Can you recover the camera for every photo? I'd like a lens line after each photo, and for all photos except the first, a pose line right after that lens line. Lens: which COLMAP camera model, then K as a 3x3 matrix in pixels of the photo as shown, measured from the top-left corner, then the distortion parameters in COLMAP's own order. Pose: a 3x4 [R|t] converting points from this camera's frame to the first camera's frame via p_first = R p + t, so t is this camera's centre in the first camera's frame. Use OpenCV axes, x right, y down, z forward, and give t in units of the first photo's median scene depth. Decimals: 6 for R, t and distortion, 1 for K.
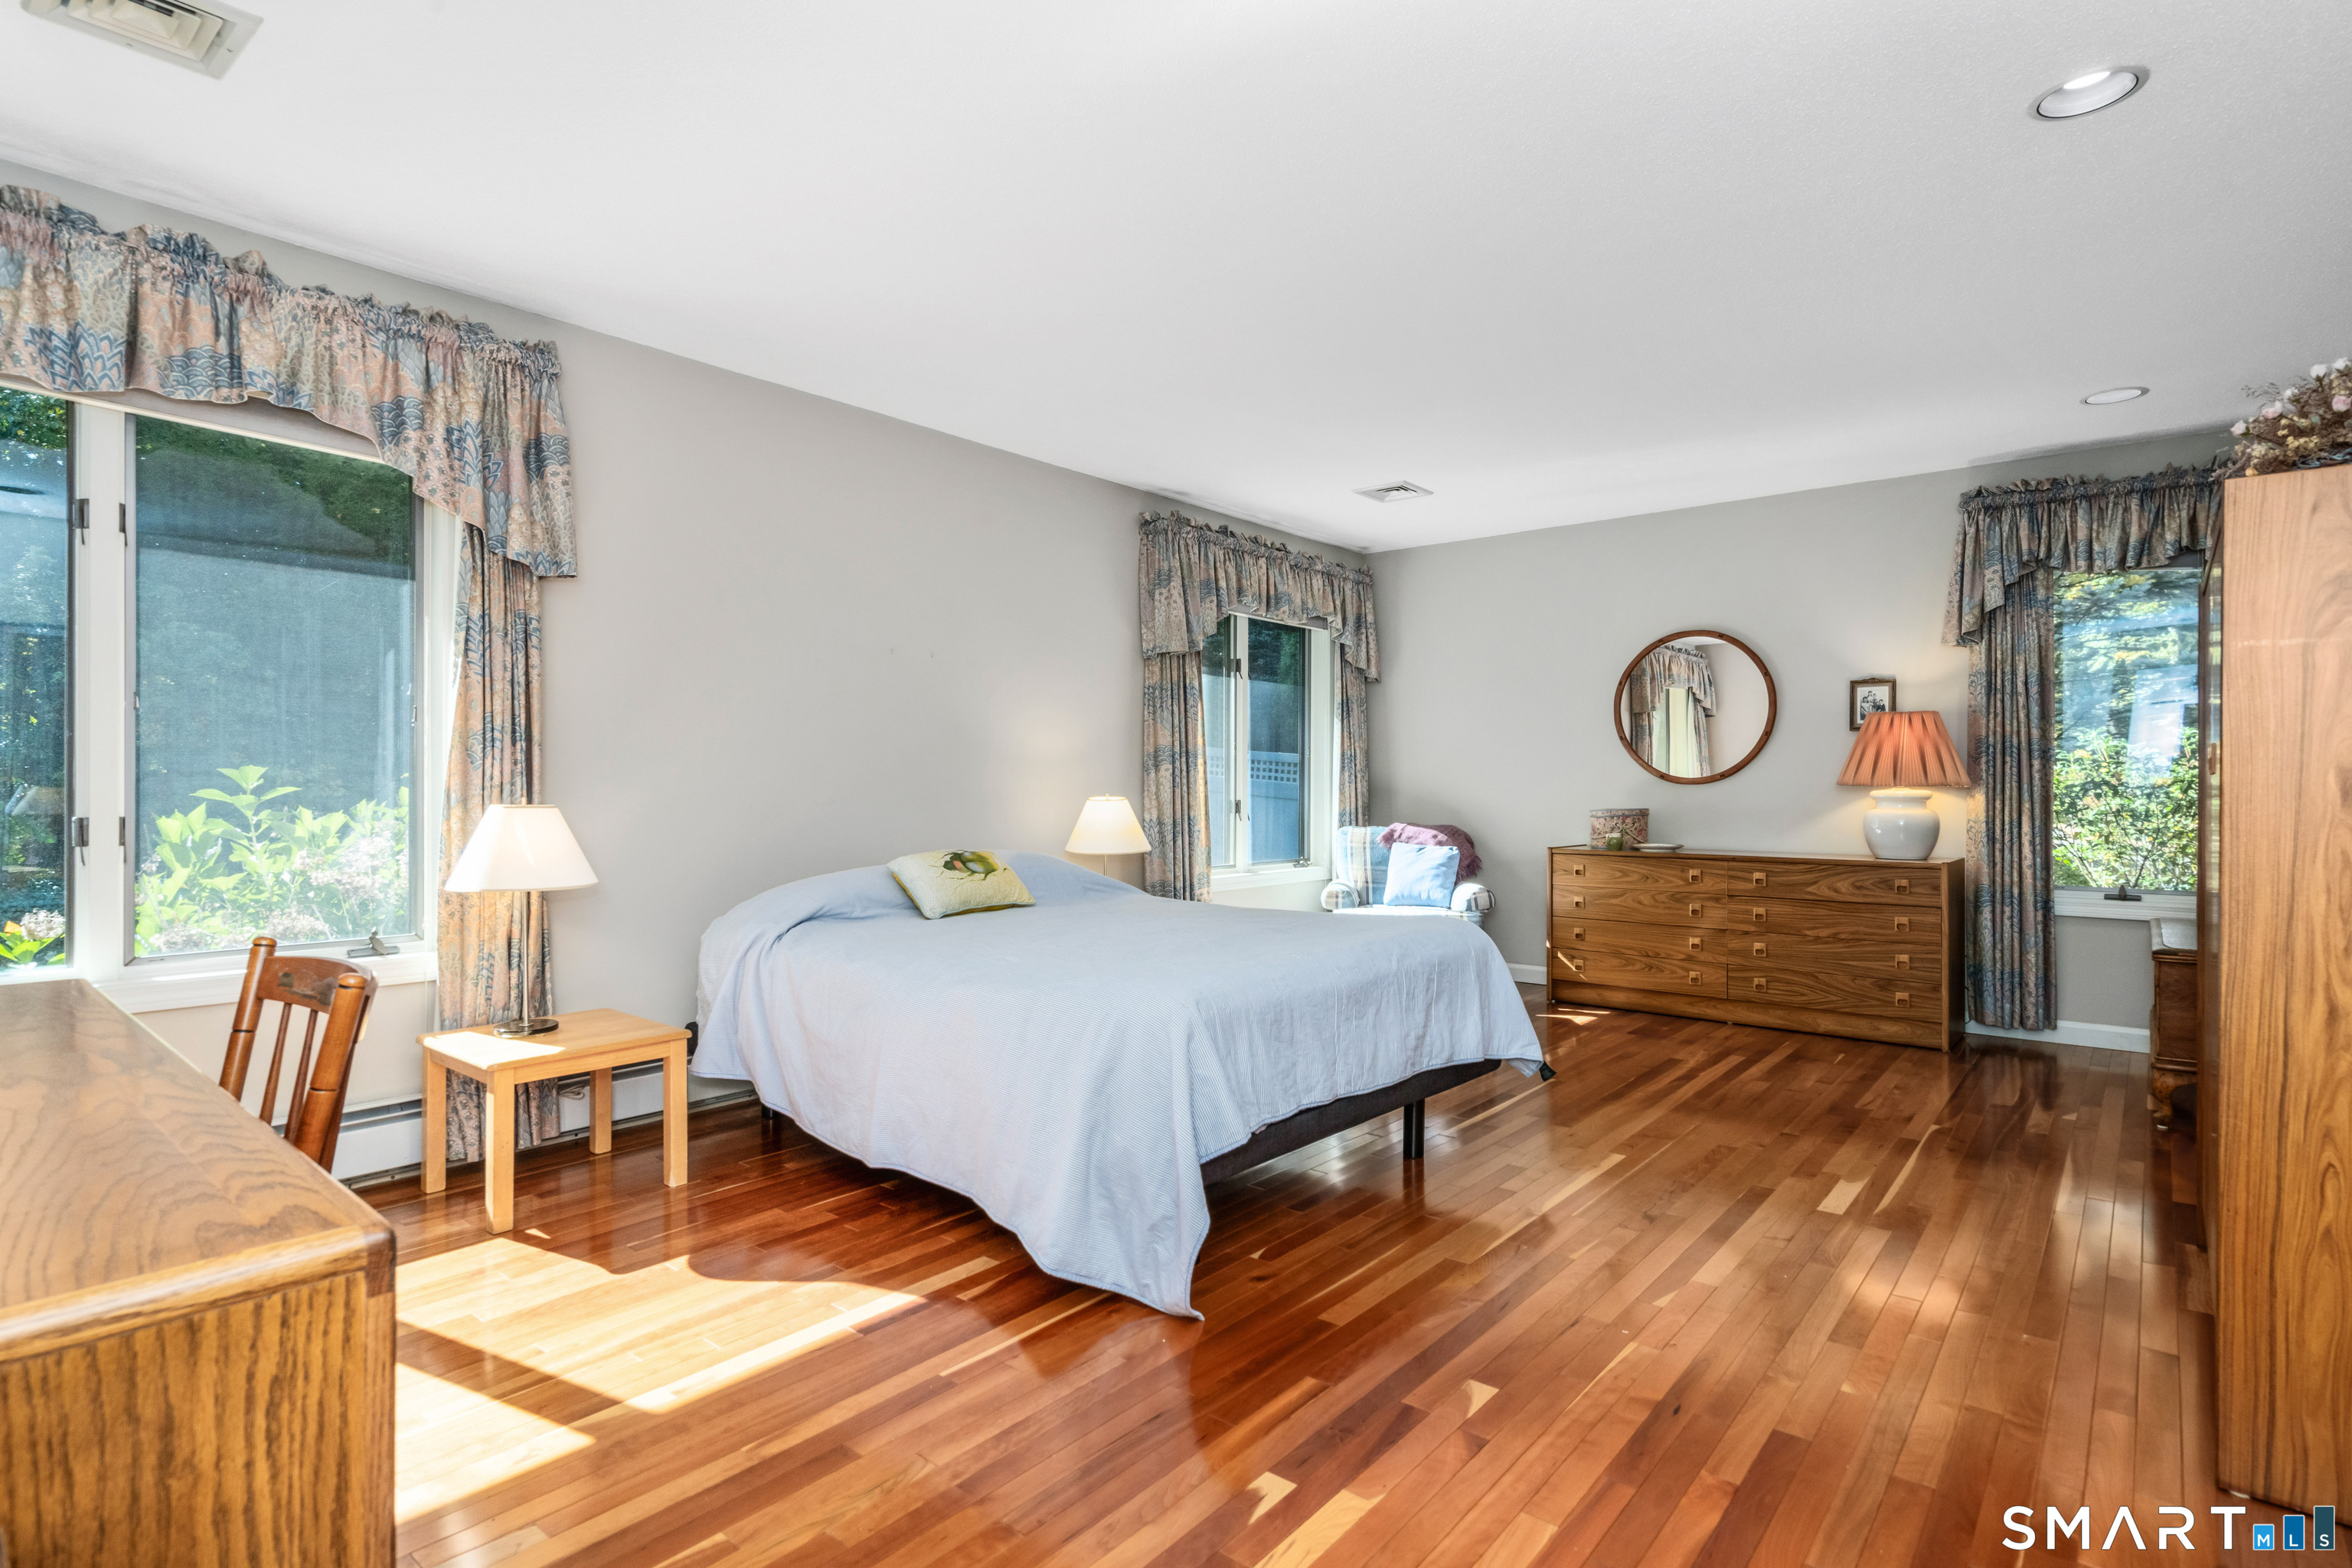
lens RADIAL K [[1259.2, 0, 1165.0], [0, 1259.2, 799.9], [0, 0, 1]] dist [-0.047289, -0.000024]
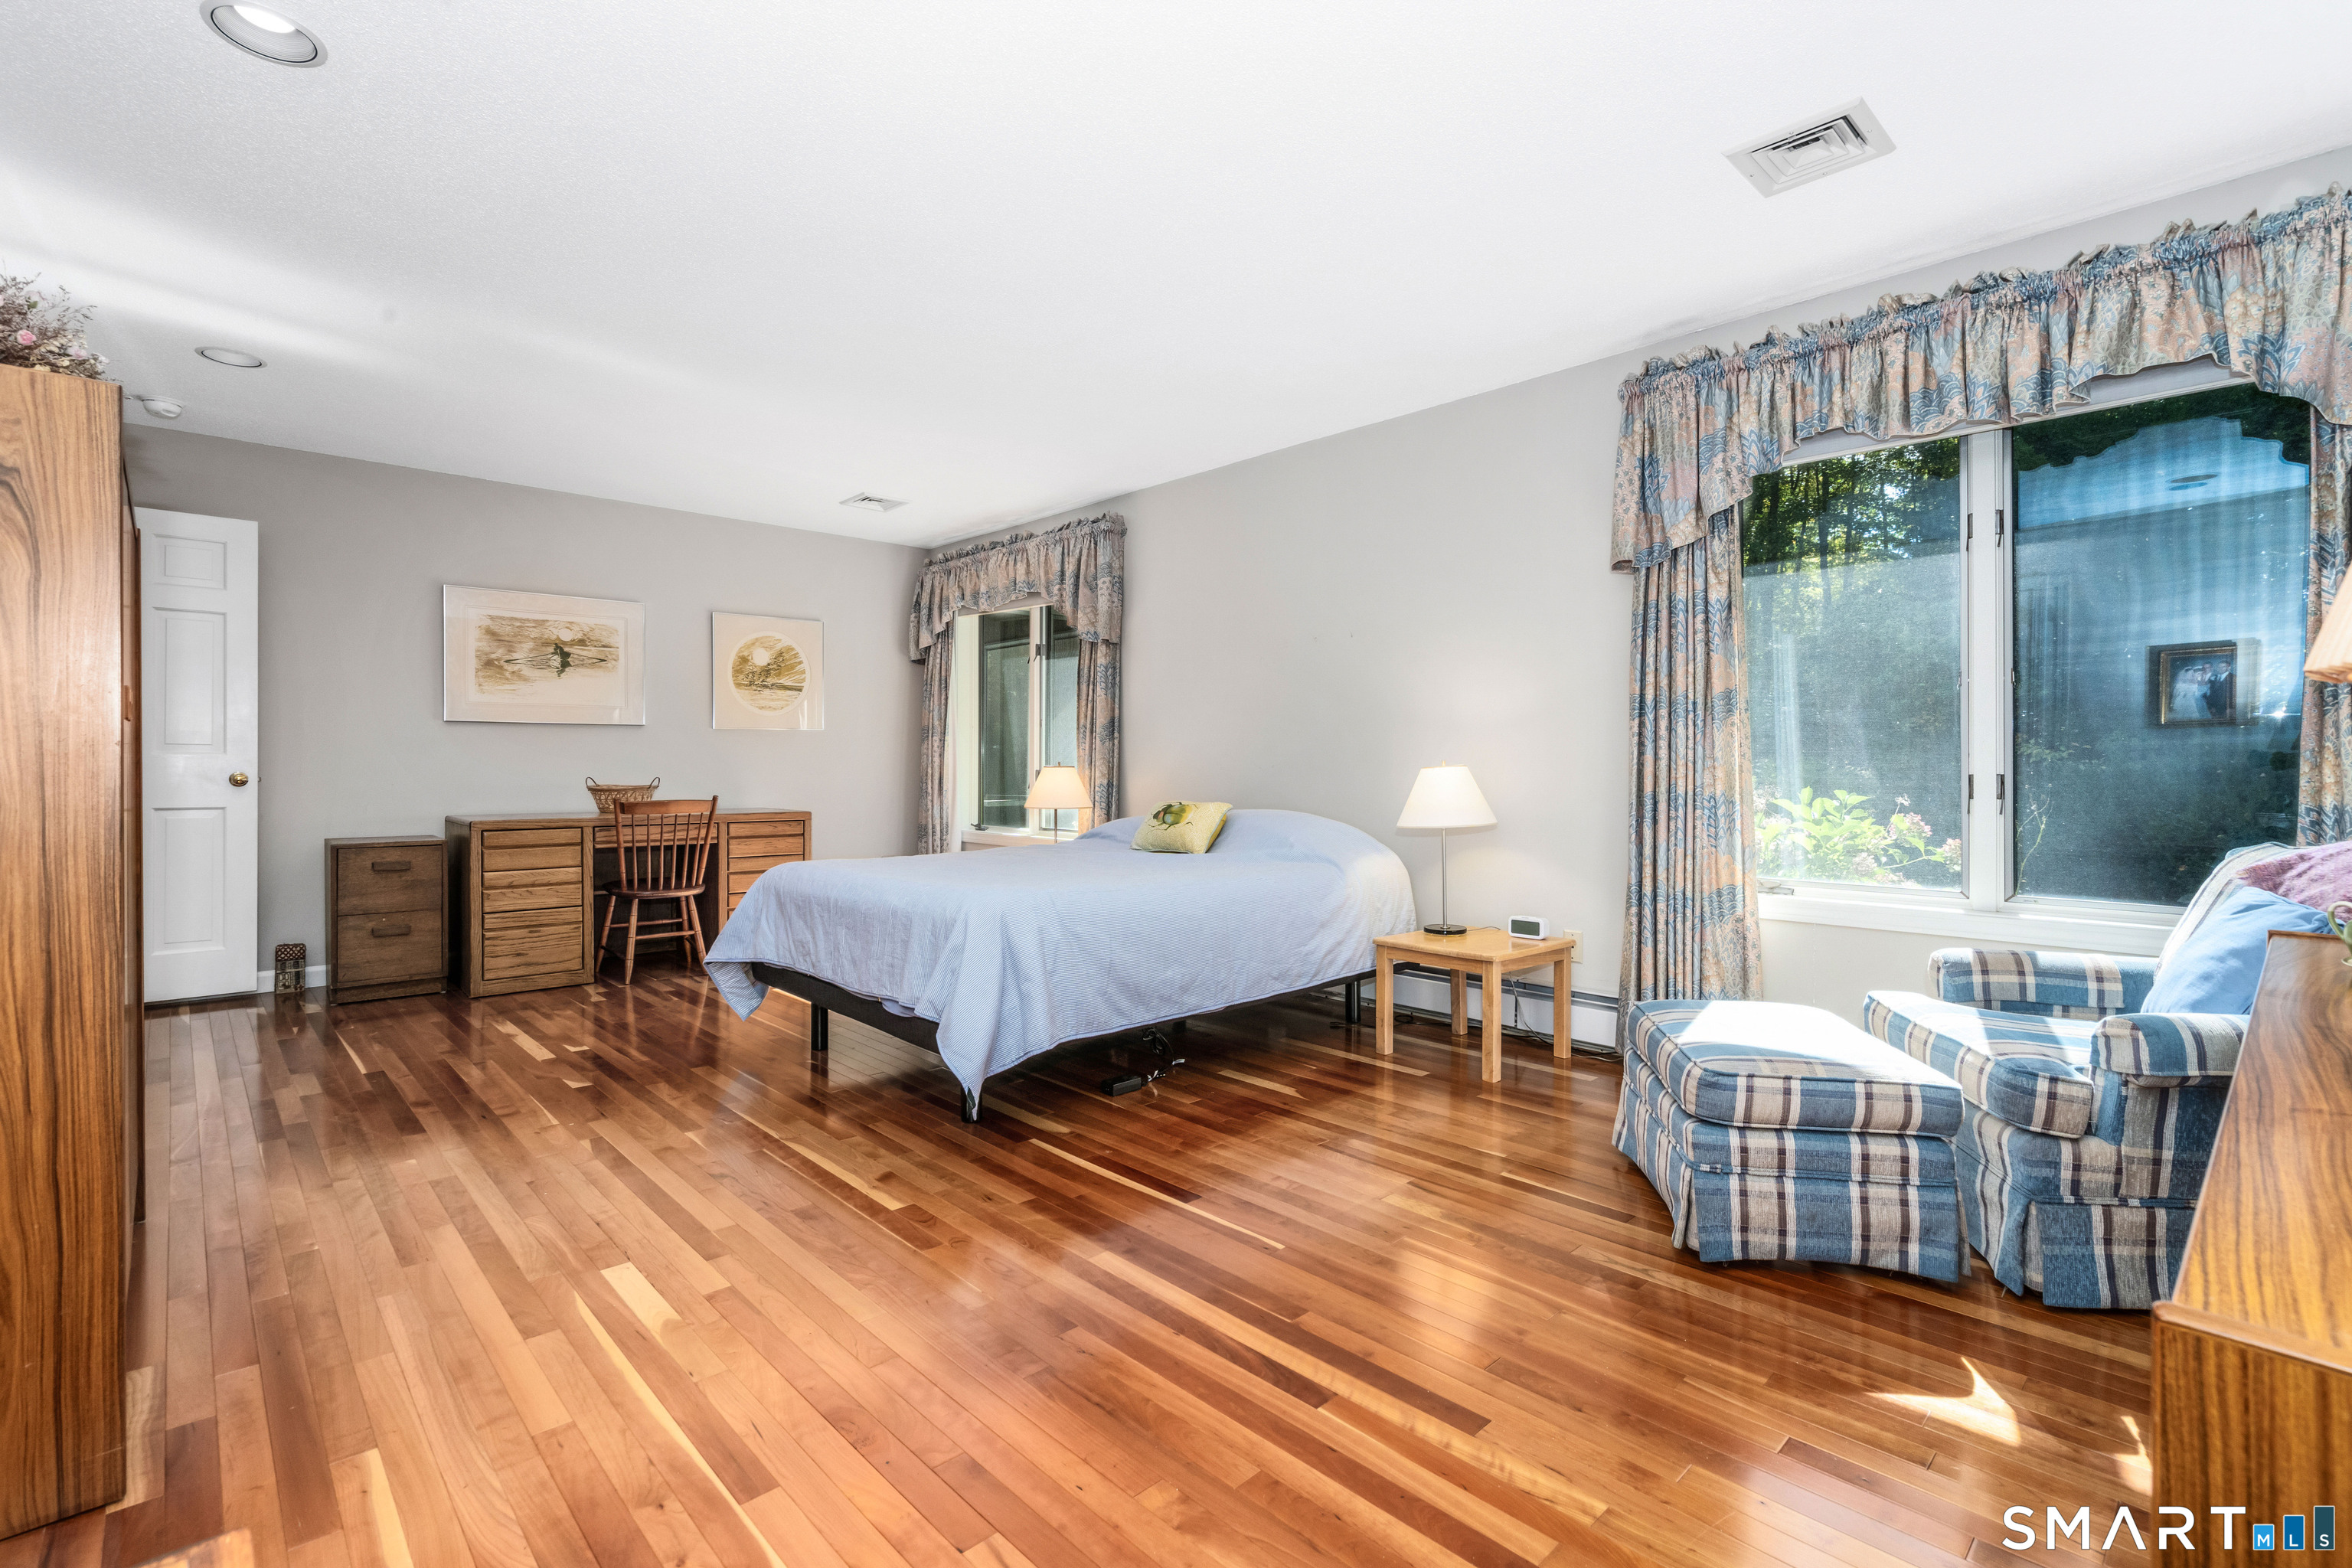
lens RADIAL K [[1070.9, 0, 1176.0], [0, 1070.9, 784.0], [0, 0, 1]] dist [-0.055205, -0.000033]
pose [[-0.142198, 0.006203, -0.989819, 0.743663], [0.015740, 0.999868, 0.004004, 0.006744], [0.989713, -0.015010, -0.142277, 0.934659]]
